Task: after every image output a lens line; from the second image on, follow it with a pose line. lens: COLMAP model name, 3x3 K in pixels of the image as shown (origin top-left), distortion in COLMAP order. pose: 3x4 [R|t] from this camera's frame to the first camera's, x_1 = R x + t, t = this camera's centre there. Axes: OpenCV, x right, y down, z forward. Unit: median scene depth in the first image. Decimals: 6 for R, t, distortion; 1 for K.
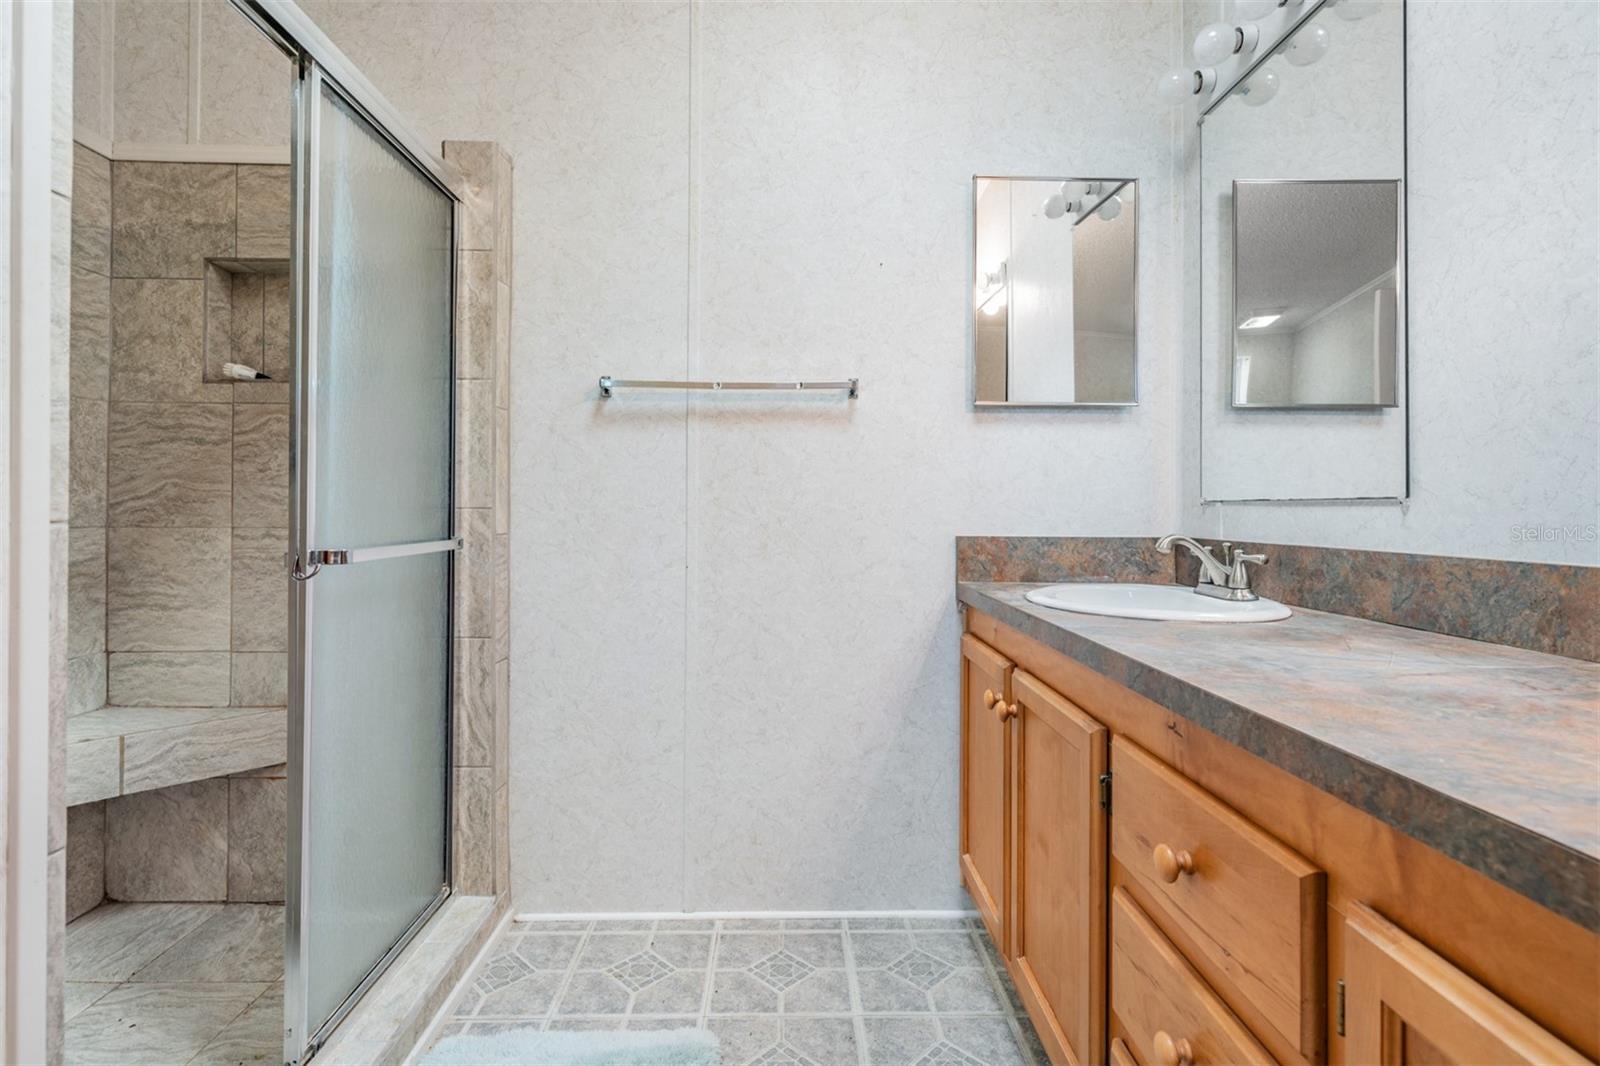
lens RADIAL K [[771.9, 0, 796.4], [0, 771.9, 504.3], [0, 0, 1]] dist [0.002225, -0.000296]
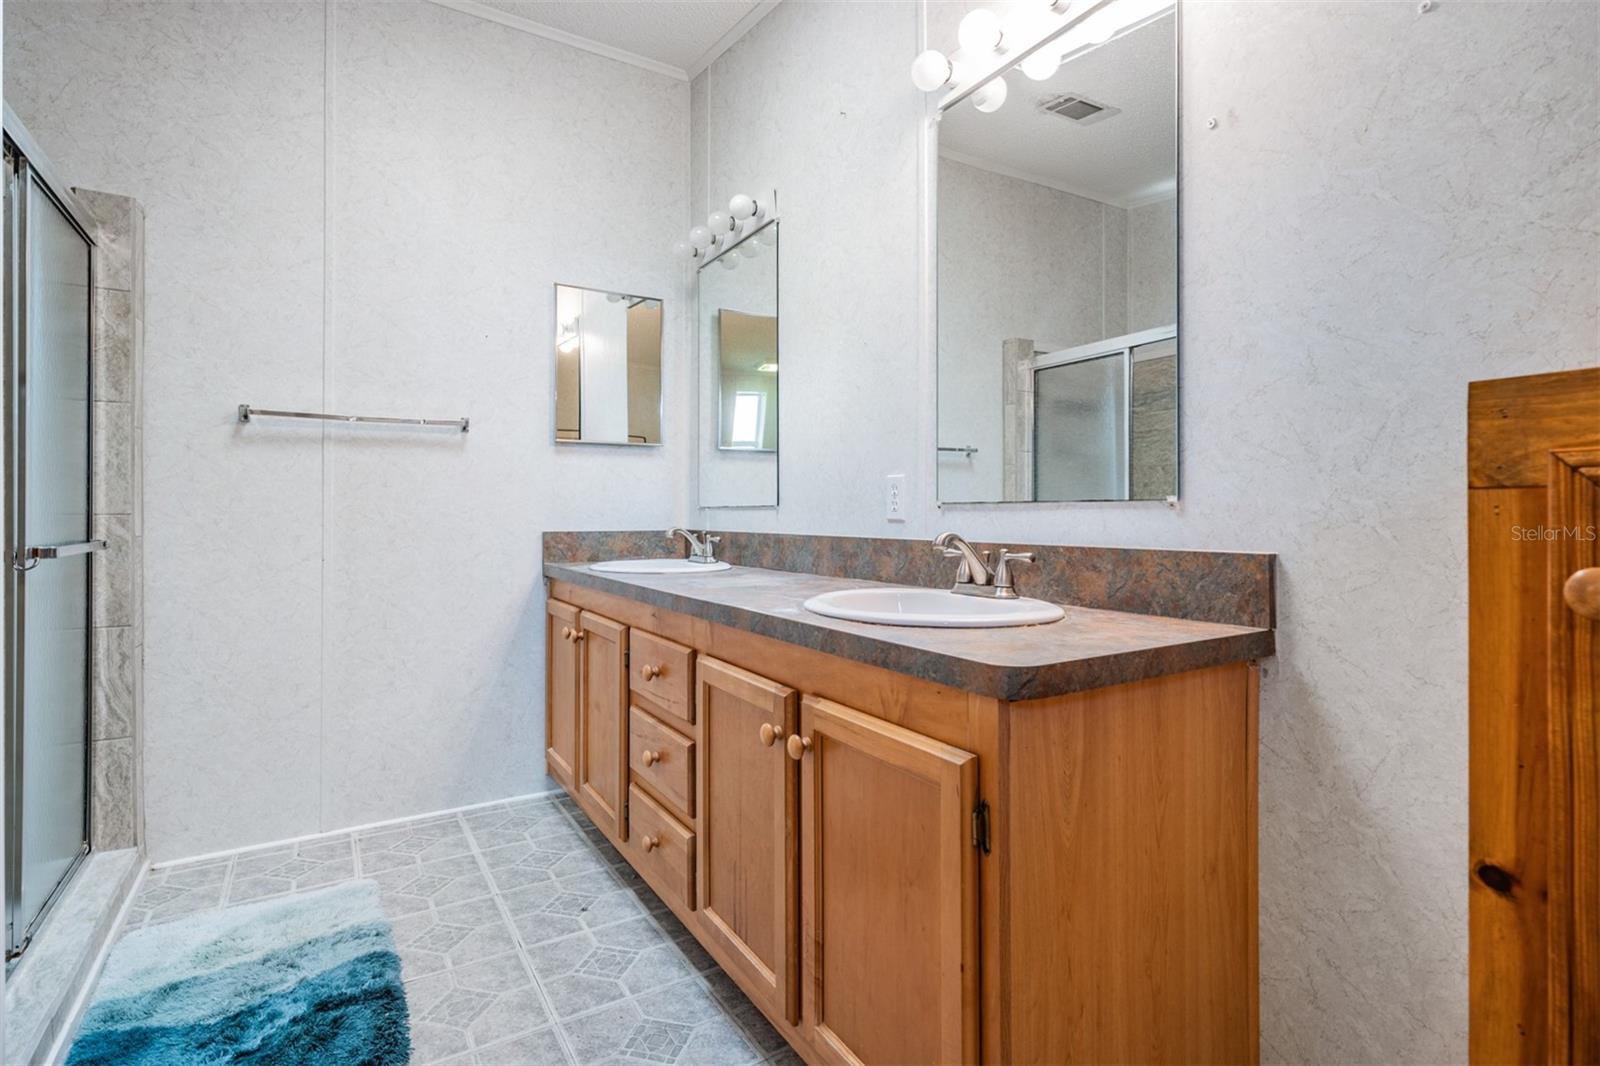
lens RADIAL K [[771.9, 0, 796.4], [0, 771.9, 504.3], [0, 0, 1]] dist [0.002225, -0.000296]
pose [[0.860050, 0.000764, 0.510209, -0.127409], [0.002286, 0.999983, -0.005350, -0.001400], [-0.510204, 0.005768, 0.860034, -0.506839]]
